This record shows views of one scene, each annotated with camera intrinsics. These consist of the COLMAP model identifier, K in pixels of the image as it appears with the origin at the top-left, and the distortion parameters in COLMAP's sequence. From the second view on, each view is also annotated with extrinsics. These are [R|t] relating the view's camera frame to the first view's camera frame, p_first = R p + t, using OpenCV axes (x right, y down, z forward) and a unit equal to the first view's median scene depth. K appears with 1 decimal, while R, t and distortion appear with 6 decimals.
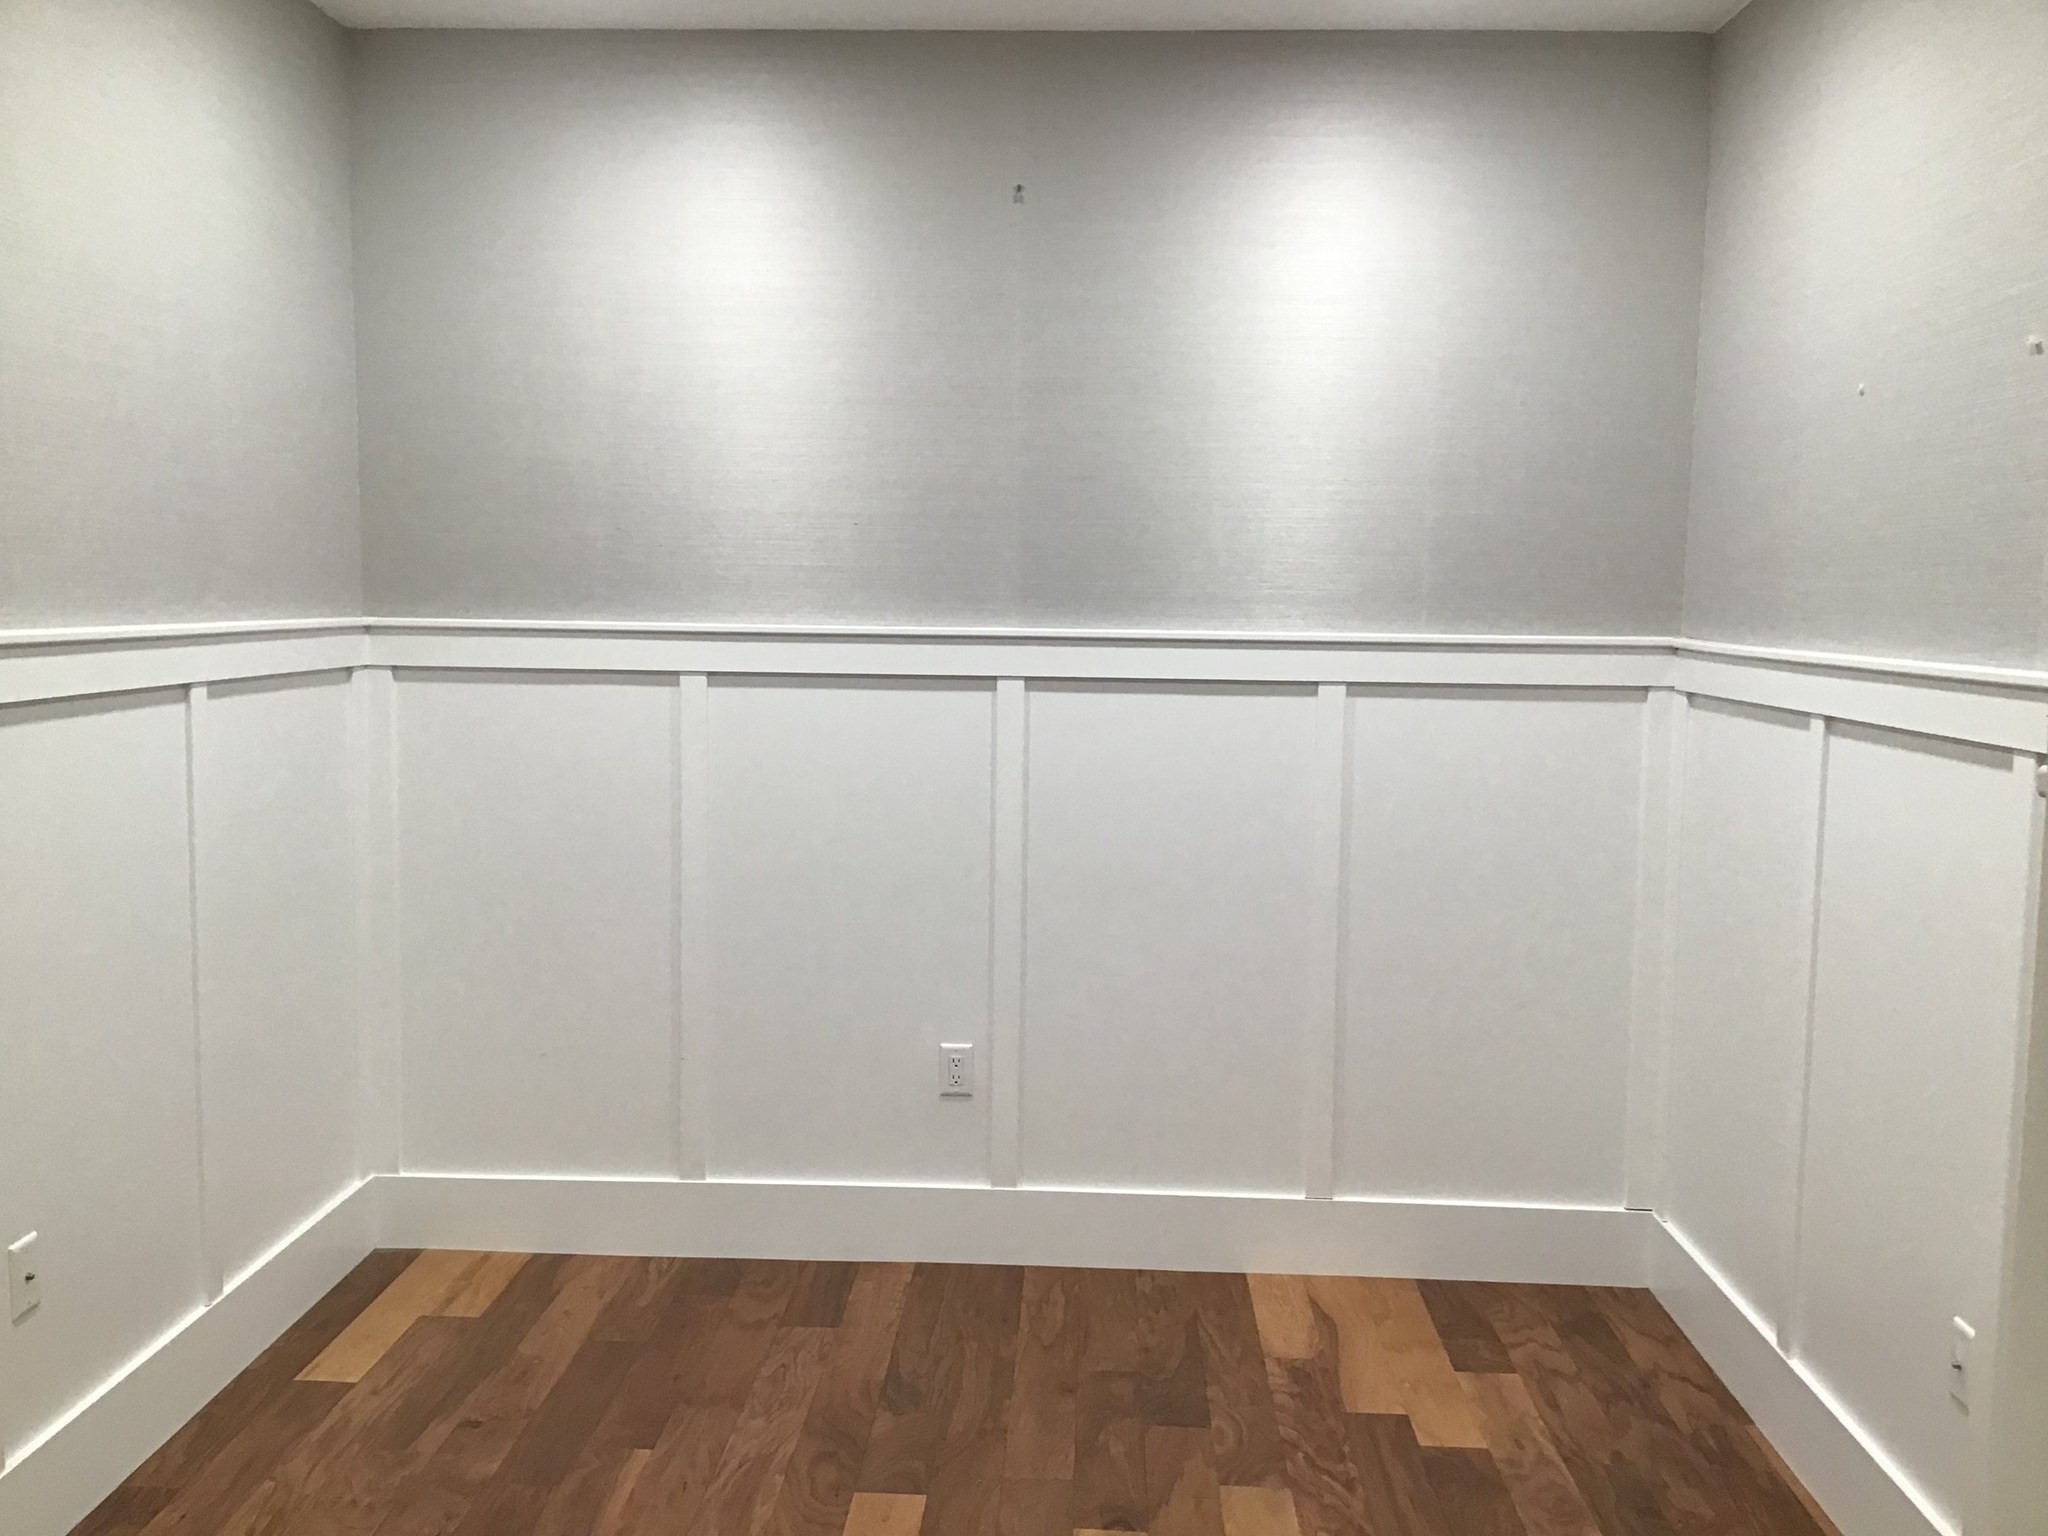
lens RADIAL K [[1818.3, 0, 1024.0], [0, 1818.3, 768.0], [0, 0, 1]] dist [-0.003251, -0.024777]
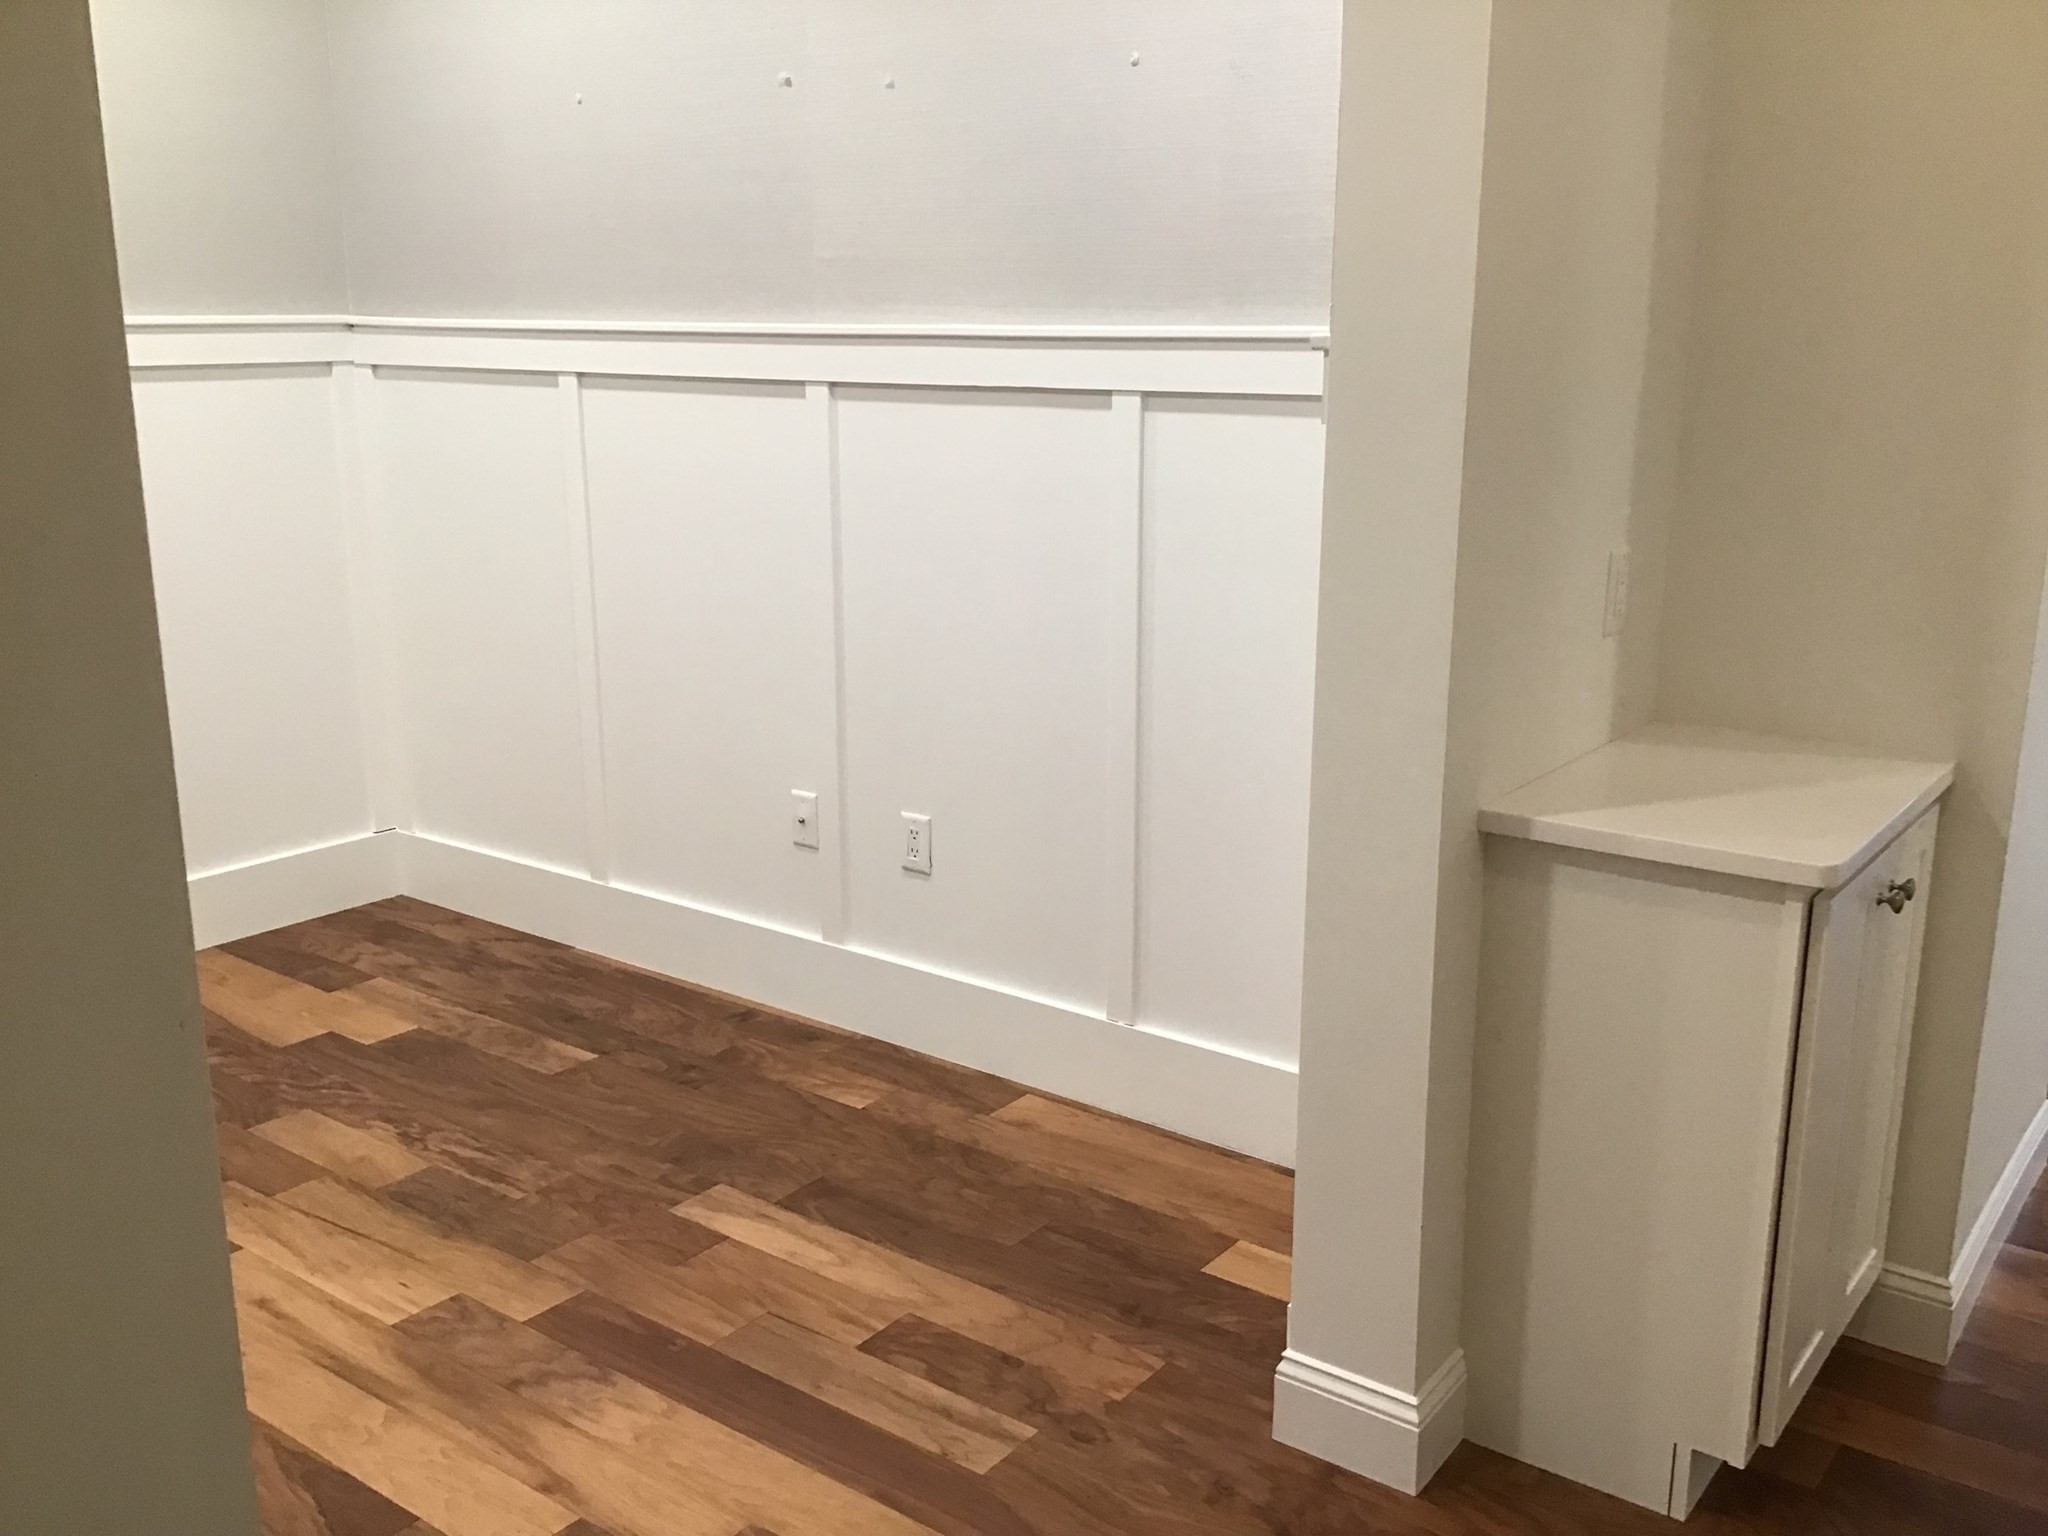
lens RADIAL K [[1818.3, 0, 1024.0], [0, 1818.3, 768.0], [0, 0, 1]] dist [-0.003251, -0.024777]
pose [[0.602192, -0.228439, 0.764971, -0.342902], [0.093049, 0.971741, 0.216937, -0.006294], [-0.792910, -0.059458, 0.606430, -0.012391]]
